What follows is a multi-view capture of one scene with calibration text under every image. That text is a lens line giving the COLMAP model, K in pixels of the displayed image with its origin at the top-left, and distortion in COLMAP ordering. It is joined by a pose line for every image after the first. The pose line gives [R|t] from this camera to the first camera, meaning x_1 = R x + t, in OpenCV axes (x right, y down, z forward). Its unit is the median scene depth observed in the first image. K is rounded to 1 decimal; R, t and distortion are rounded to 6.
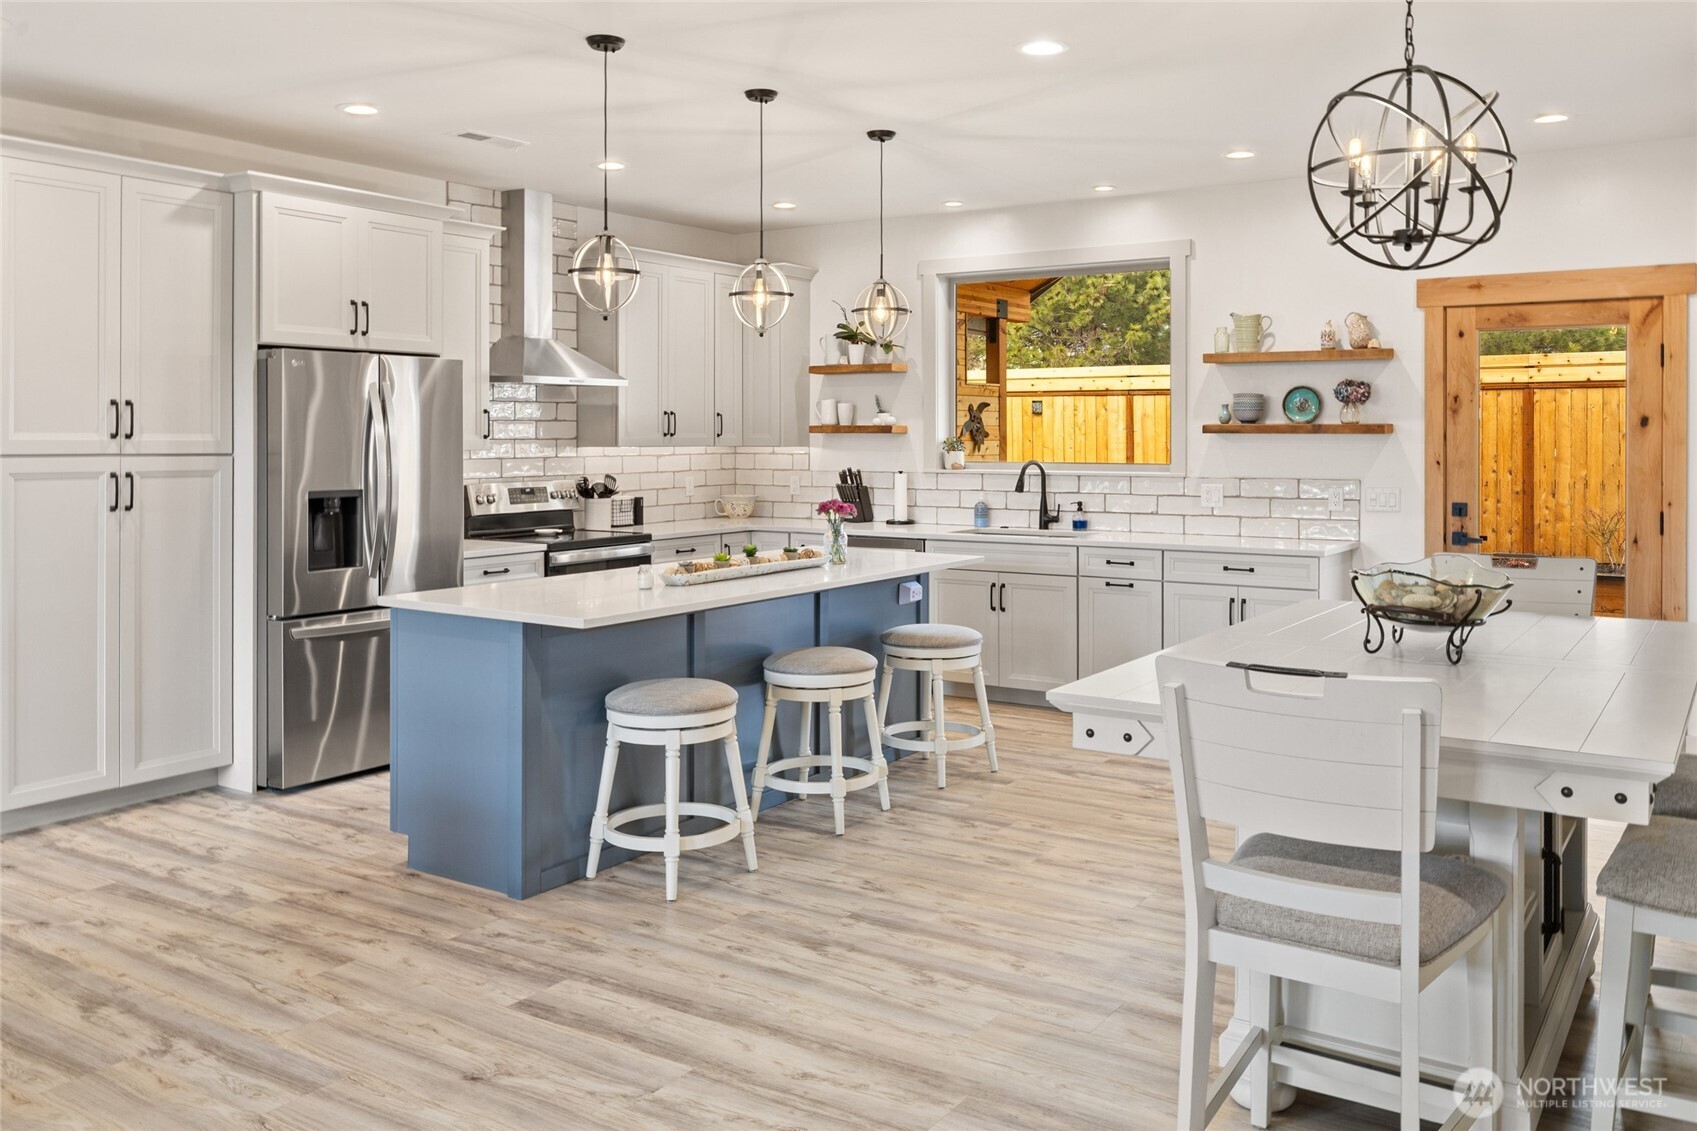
lens RADIAL K [[1359.0, 0, 848.8], [0, 1359.0, 626.9], [0, 0, 1]] dist [0.000555, -0.001971]
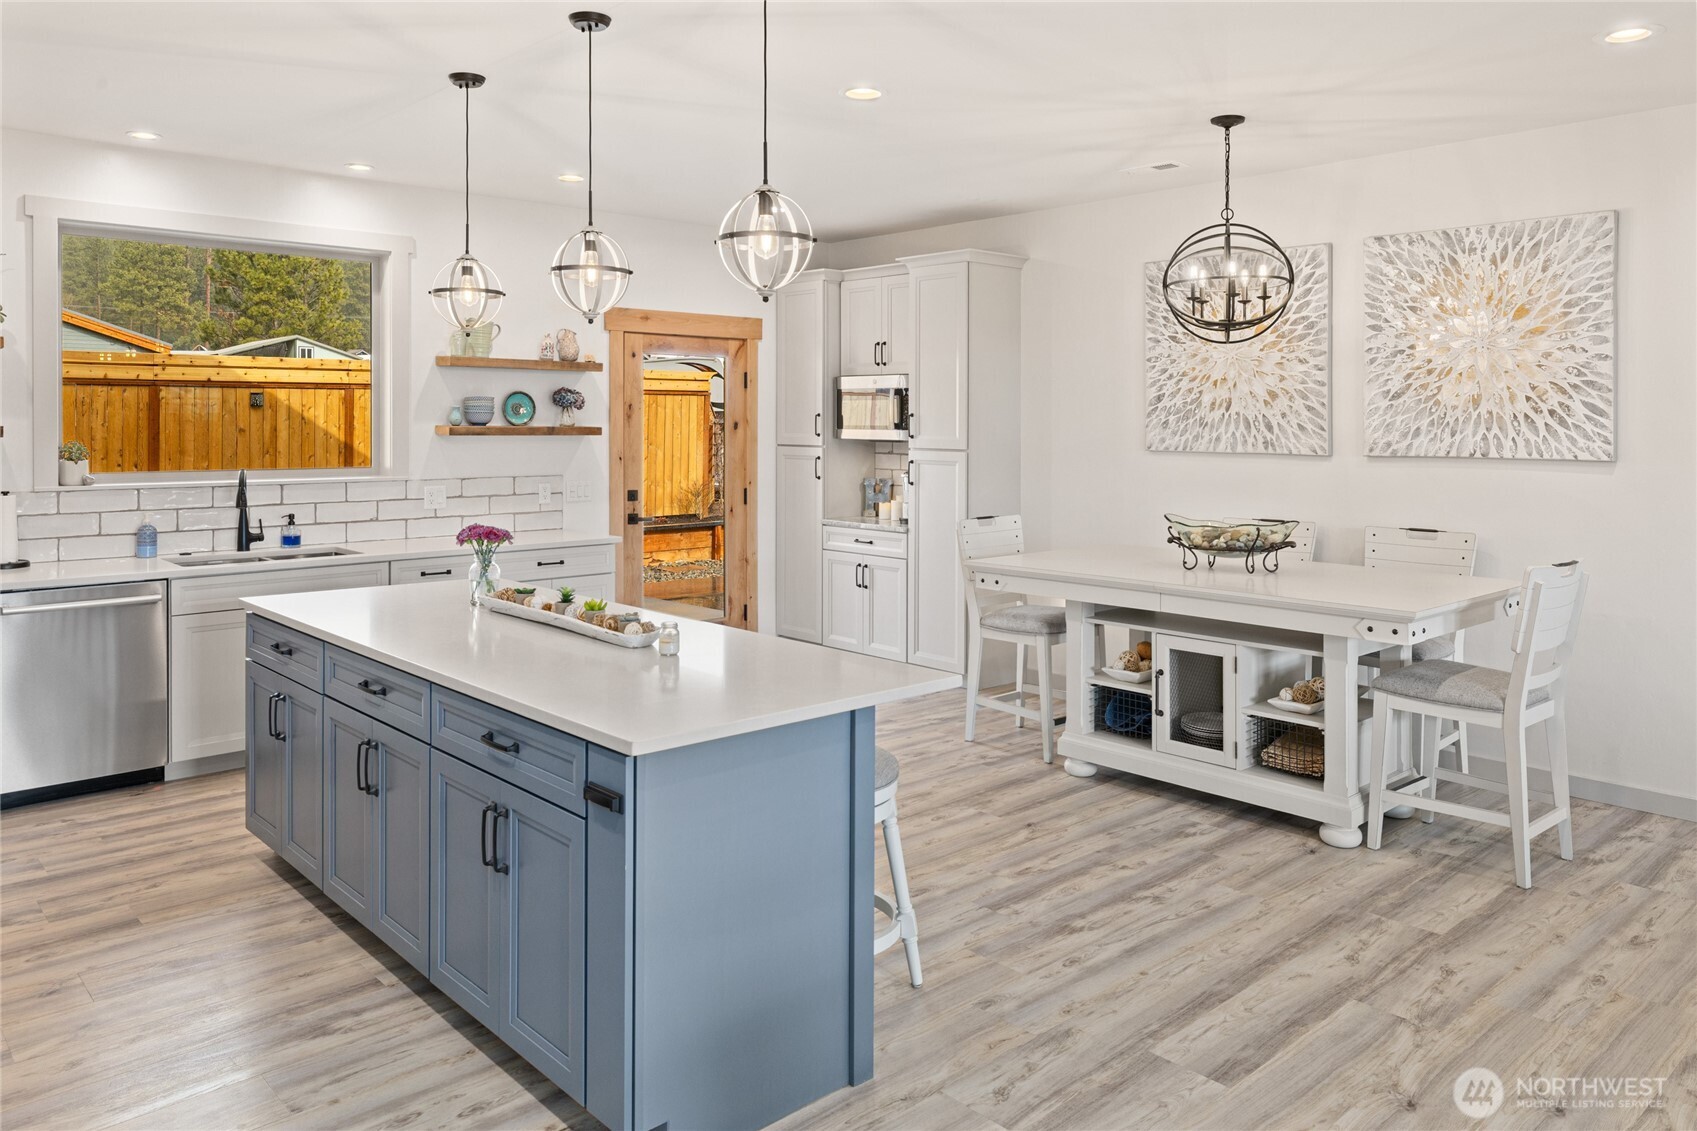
lens RADIAL K [[1192.4, 0, 848.5], [0, 1192.4, 565.5], [0, 0, 1]] dist [-0.000362, -0.000419]
pose [[0.240139, -0.113773, 0.964048, -0.605292], [0.134022, 0.987483, 0.083154, -0.094525], [-0.961442, 0.109235, 0.252381, 0.587841]]
